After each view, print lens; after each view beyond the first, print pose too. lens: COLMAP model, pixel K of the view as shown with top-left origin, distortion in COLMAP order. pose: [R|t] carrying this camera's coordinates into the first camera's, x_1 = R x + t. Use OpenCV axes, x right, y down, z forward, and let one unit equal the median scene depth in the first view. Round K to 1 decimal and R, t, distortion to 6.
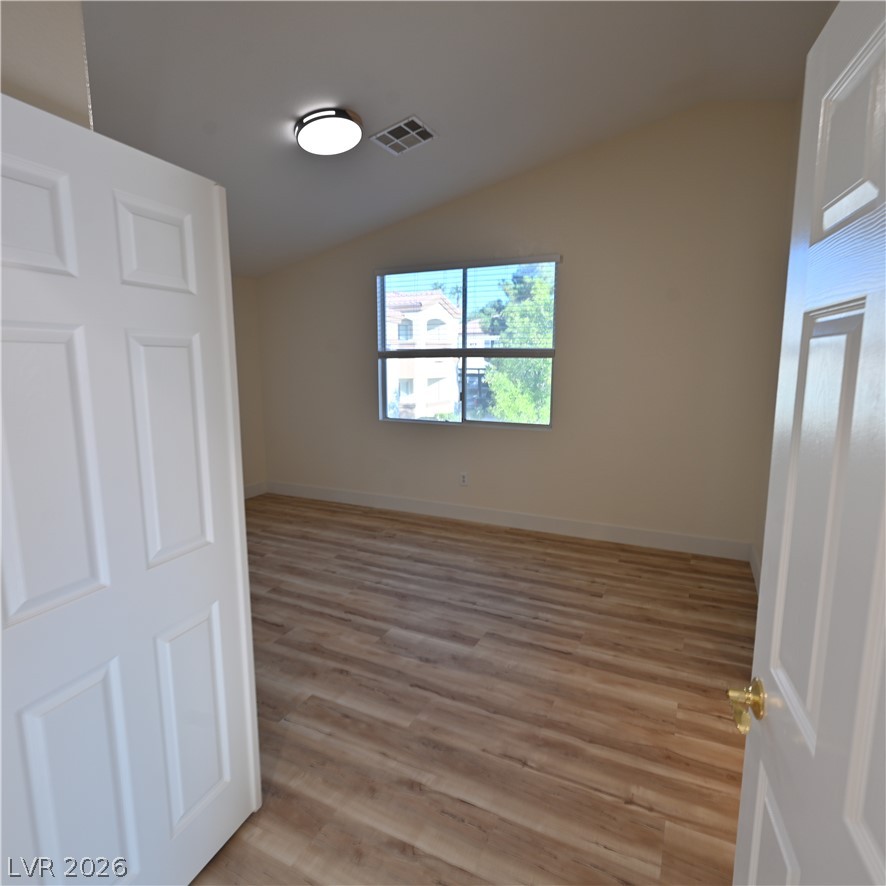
lens RADIAL K [[523.1, 0, 444.1], [0, 523.1, 445.6], [0, 0, 1]] dist [-0.001267, -0.000647]
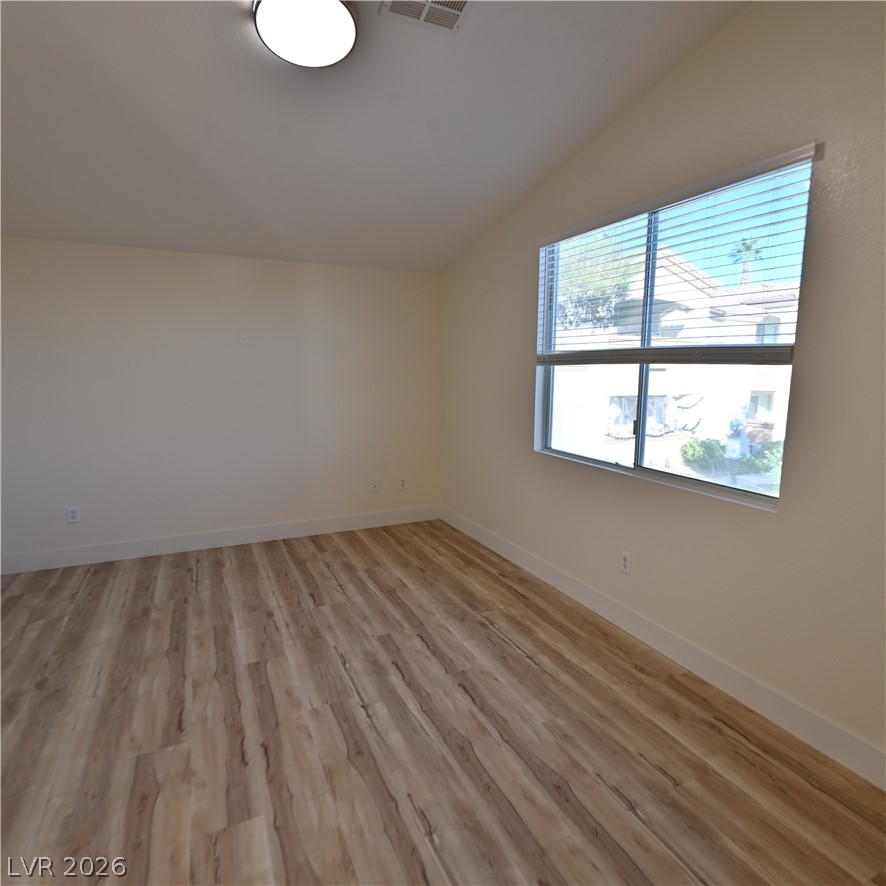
lens RADIAL K [[523.1, 0, 444.1], [0, 523.1, 445.6], [0, 0, 1]] dist [-0.001267, -0.000647]
pose [[0.782263, 0.095067, -0.615652, 0.263503], [-0.103574, 0.994380, 0.021946, -0.070698], [0.614278, 0.046598, 0.787713, 0.432731]]
